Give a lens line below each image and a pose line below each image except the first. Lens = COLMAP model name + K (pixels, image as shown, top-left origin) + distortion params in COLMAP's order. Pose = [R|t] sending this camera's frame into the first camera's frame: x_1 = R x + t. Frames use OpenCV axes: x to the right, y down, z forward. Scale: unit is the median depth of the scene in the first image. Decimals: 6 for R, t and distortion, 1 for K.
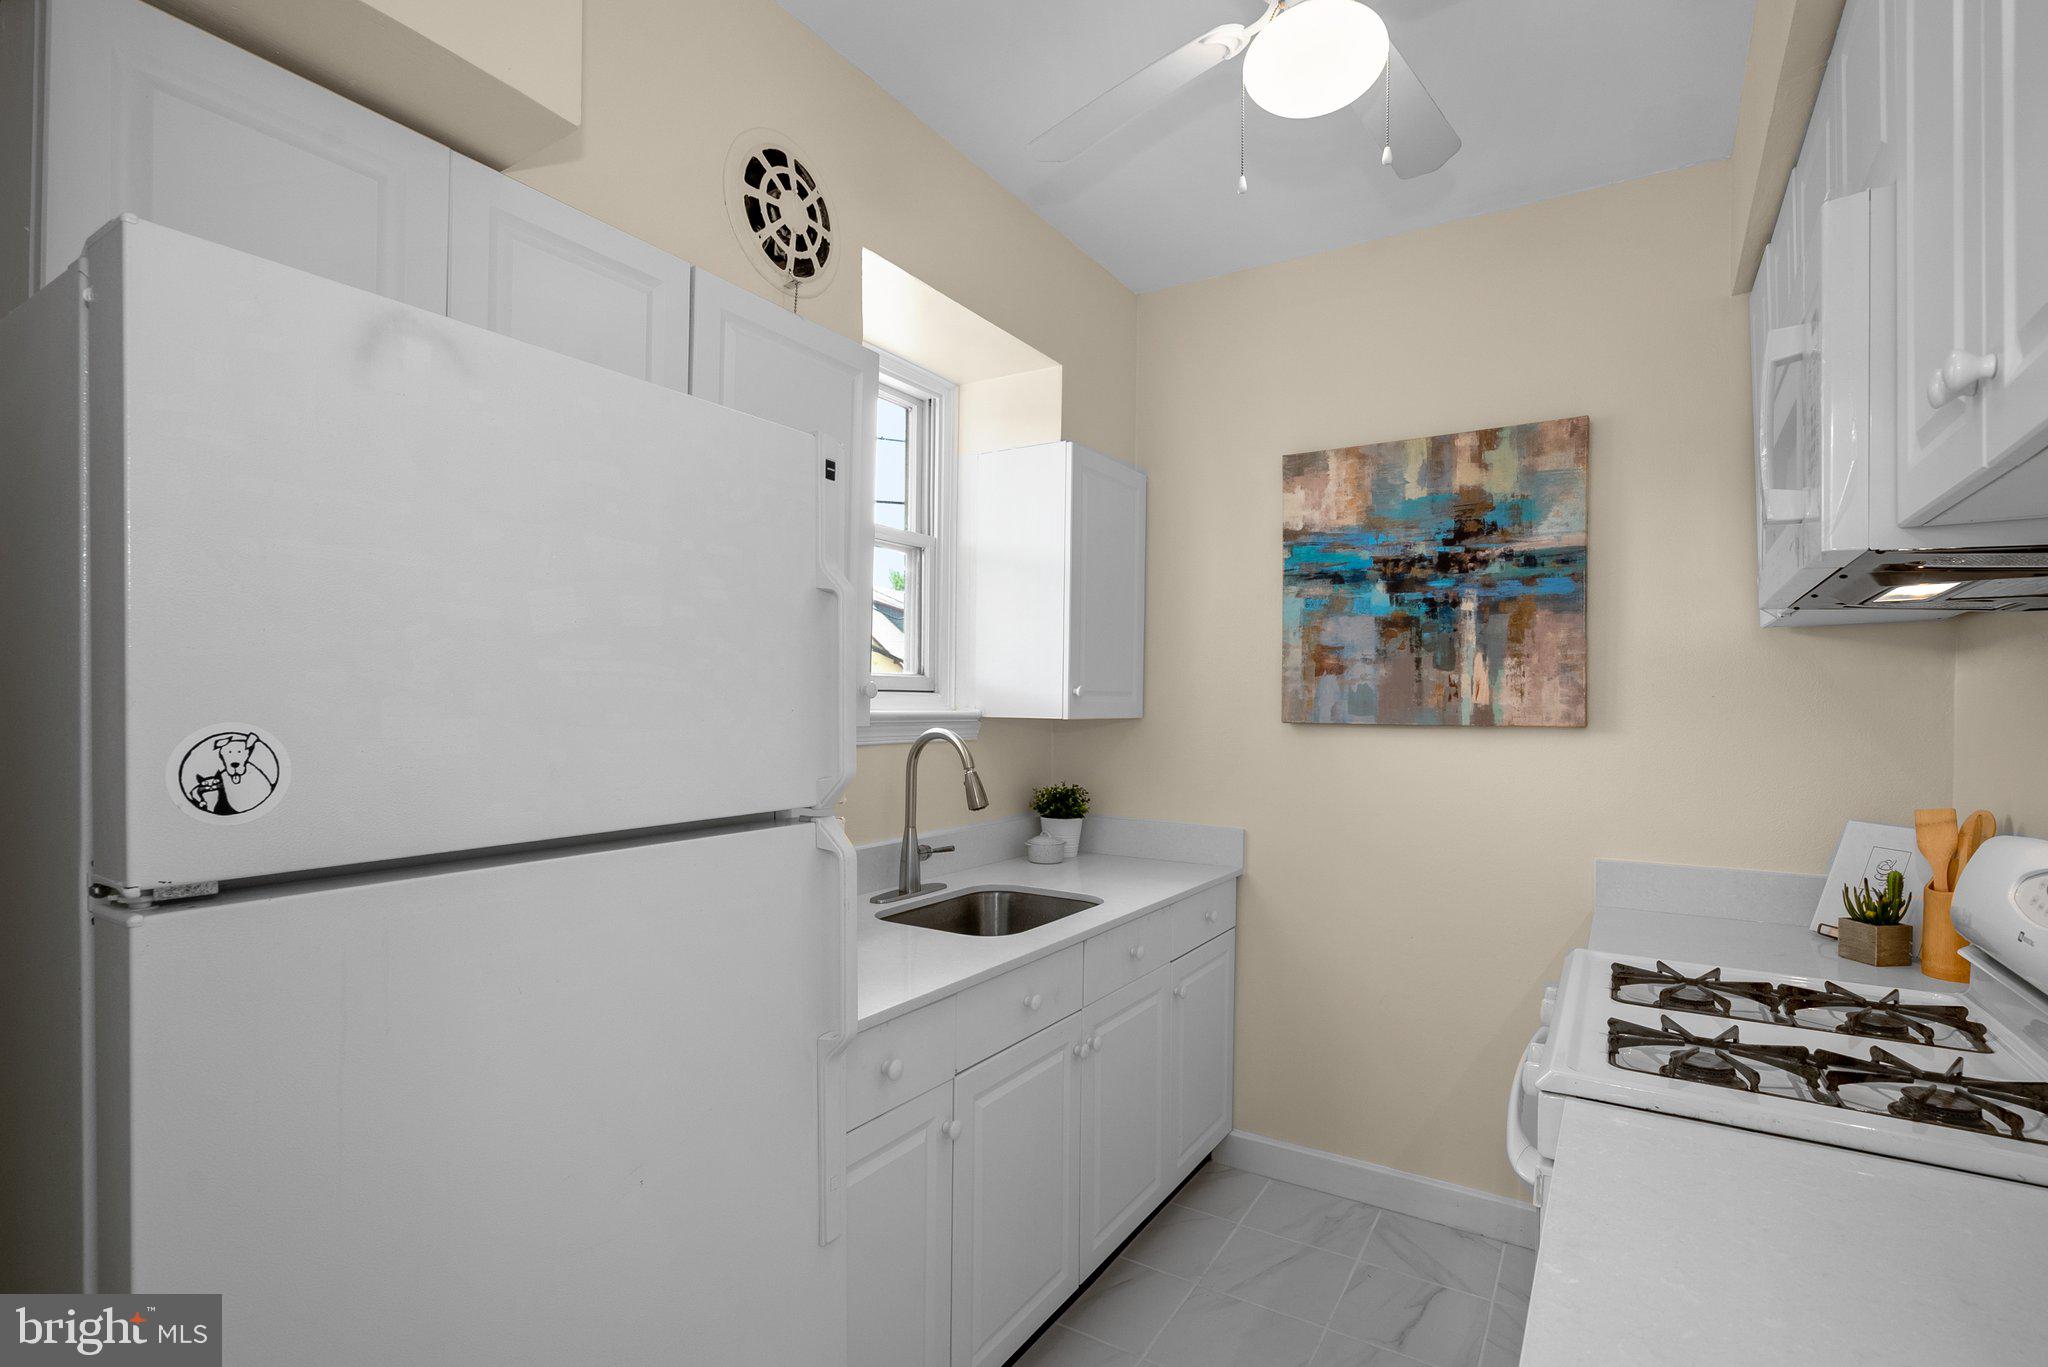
lens RADIAL K [[955.8, 0, 1027.6], [0, 955.8, 696.1], [0, 0, 1]] dist [-0.009188, 0.000698]
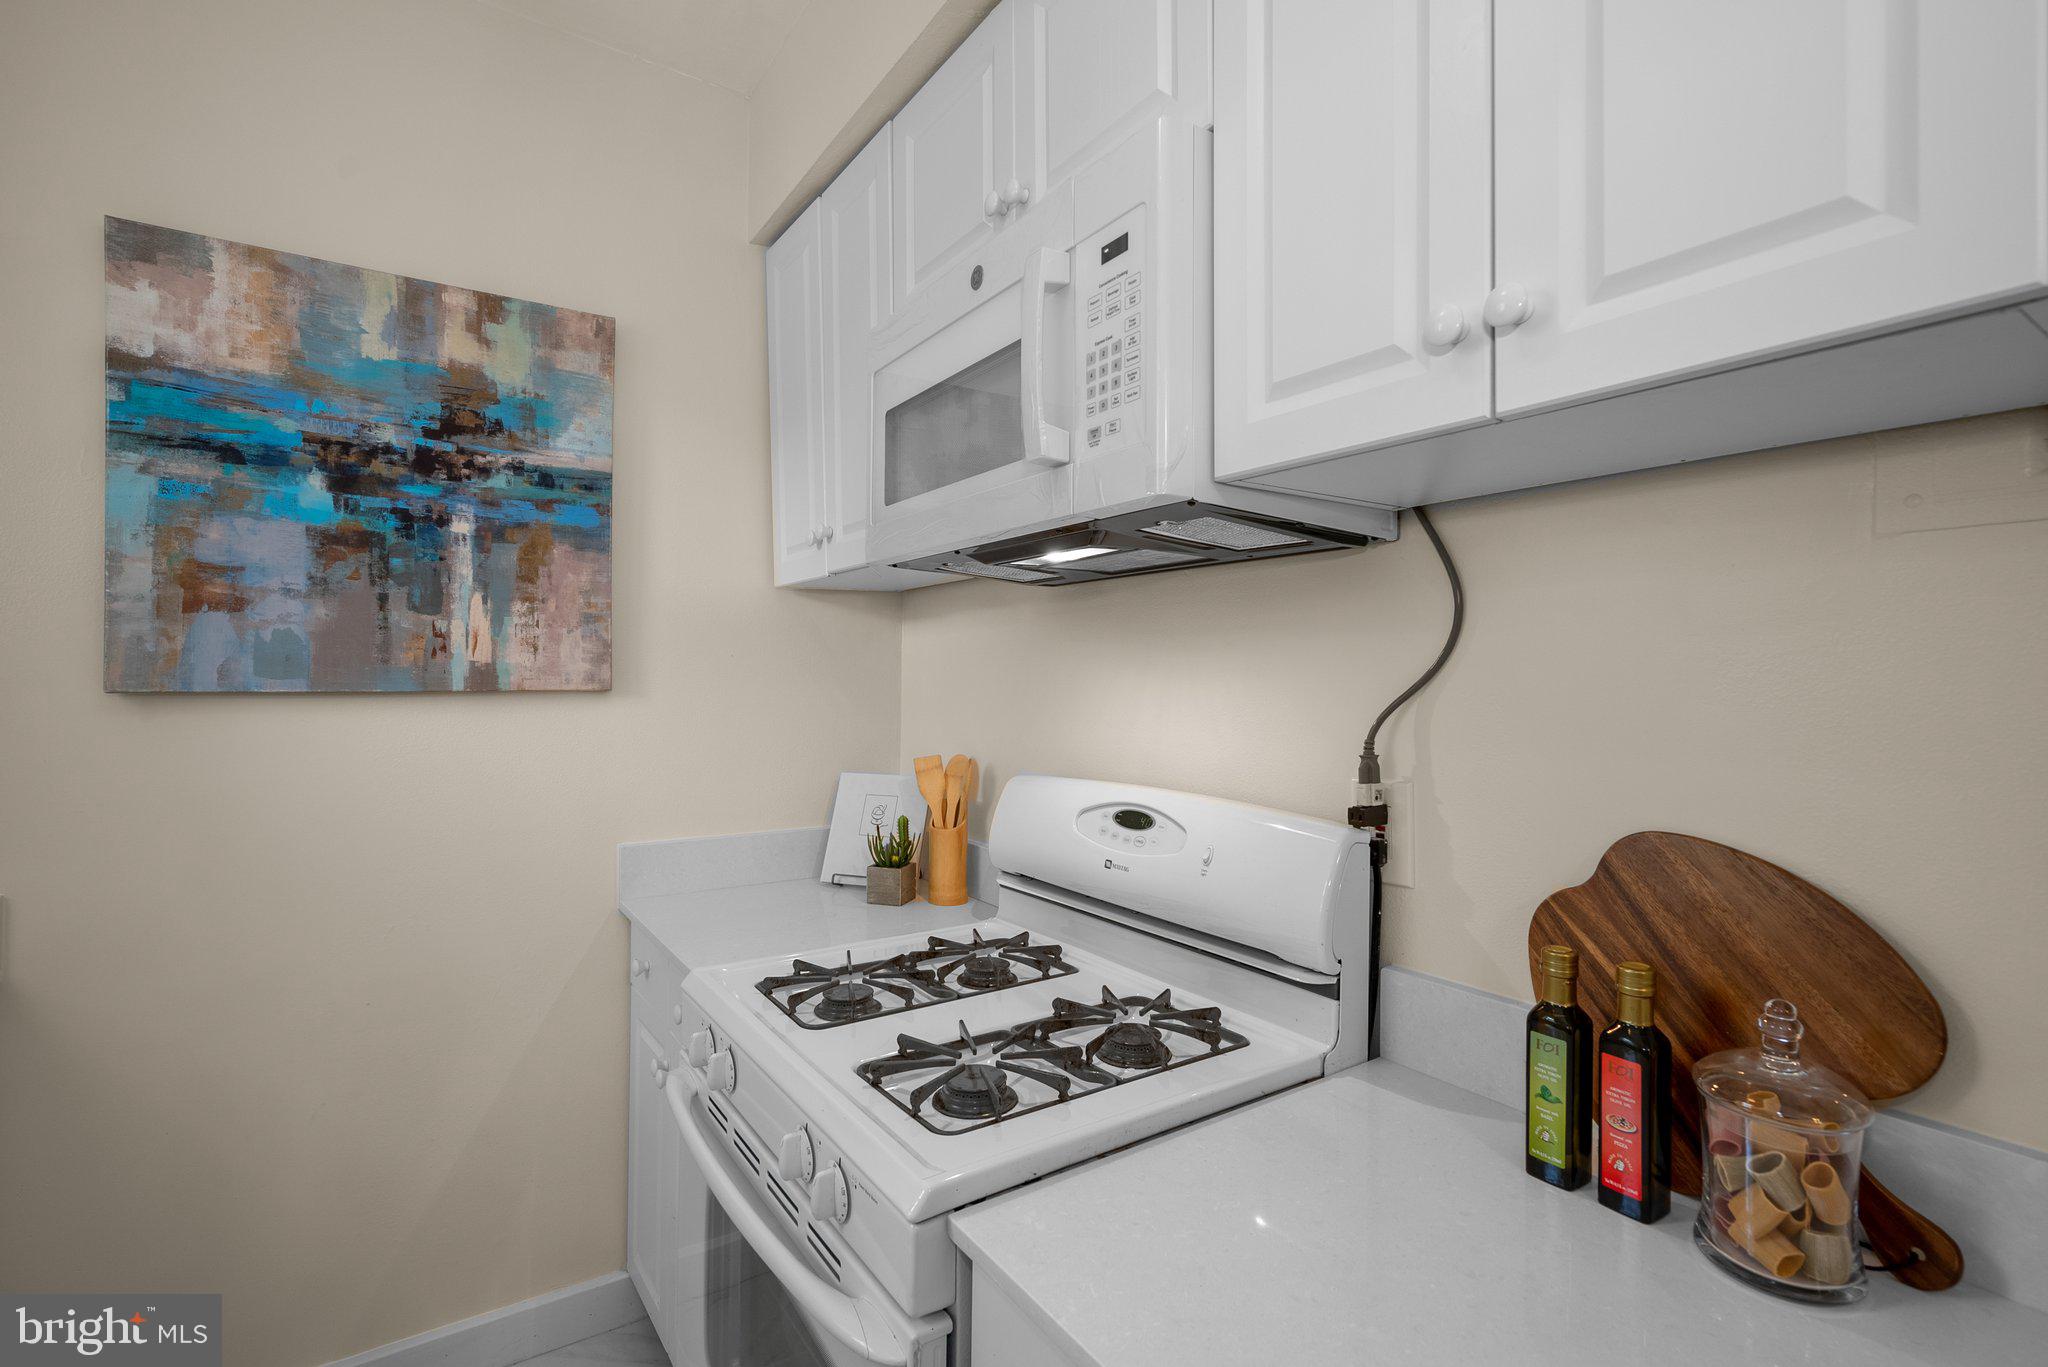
lens RADIAL K [[955.8, 0, 1086.5], [0, 955.8, 672.4], [0, 0, 1]] dist [-0.009188, 0.000698]
pose [[0.393041, -0.002567, 0.919517, -0.018451], [-0.012502, 0.999889, 0.008136, 0.004372], [-0.919436, -0.014694, 0.392966, 0.269748]]
